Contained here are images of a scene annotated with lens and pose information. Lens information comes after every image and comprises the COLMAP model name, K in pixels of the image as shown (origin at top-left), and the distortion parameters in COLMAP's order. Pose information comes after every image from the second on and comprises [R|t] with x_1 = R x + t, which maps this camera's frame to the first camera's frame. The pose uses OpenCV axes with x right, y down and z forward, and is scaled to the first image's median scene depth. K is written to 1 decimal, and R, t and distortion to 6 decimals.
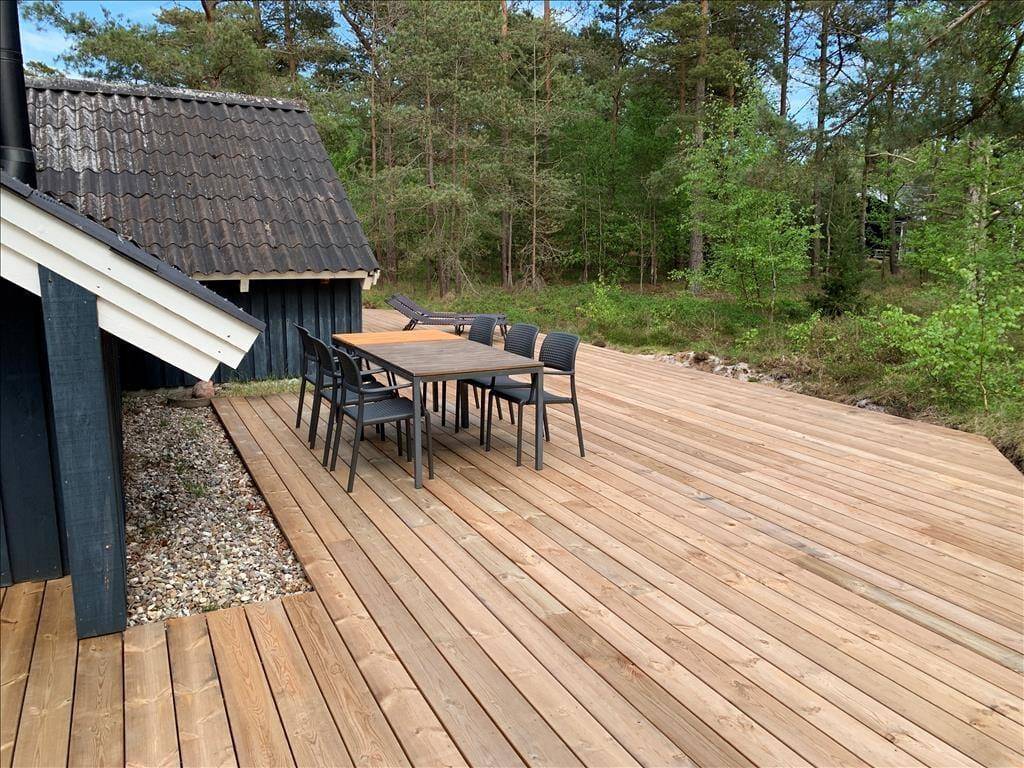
lens RADIAL K [[780.7, 0, 512.0], [0, 780.7, 384.0], [0, 0, 1]] dist [0.048674, -0.051372]
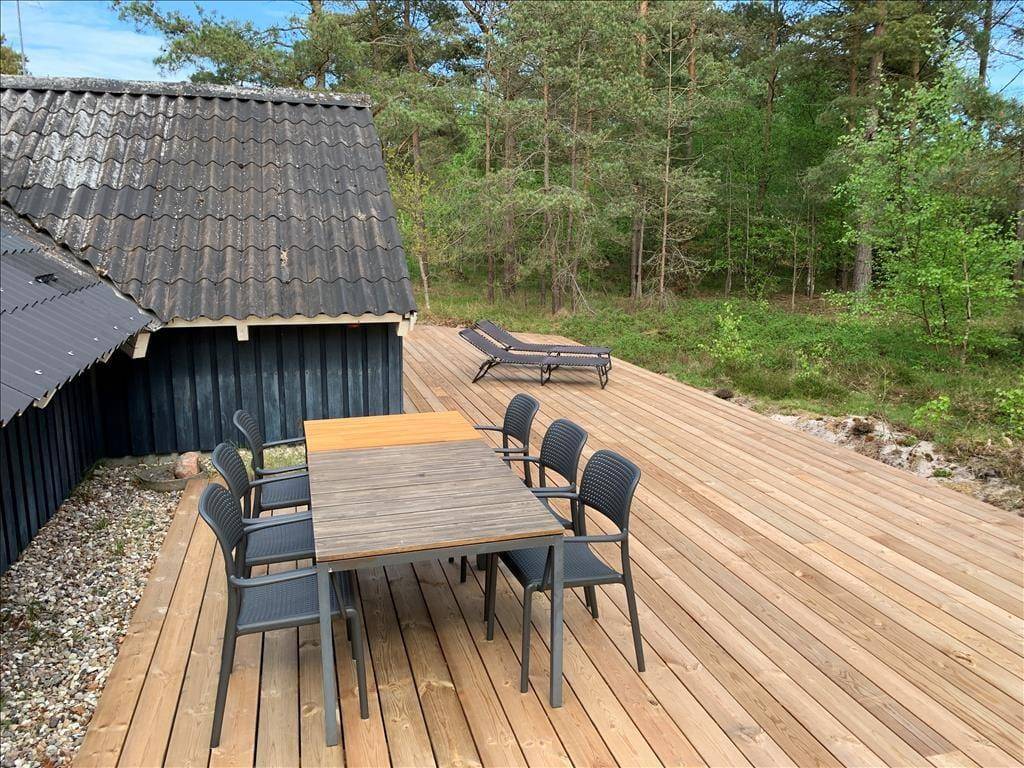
lens RADIAL K [[780.7, 0, 512.0], [0, 780.7, 384.0], [0, 0, 1]] dist [0.048674, -0.051372]
pose [[0.982364, 0.034640, -0.183740, 0.055100], [-0.033510, 0.999396, 0.009255, -0.072642], [0.183949, -0.002934, 0.982931, 0.225303]]
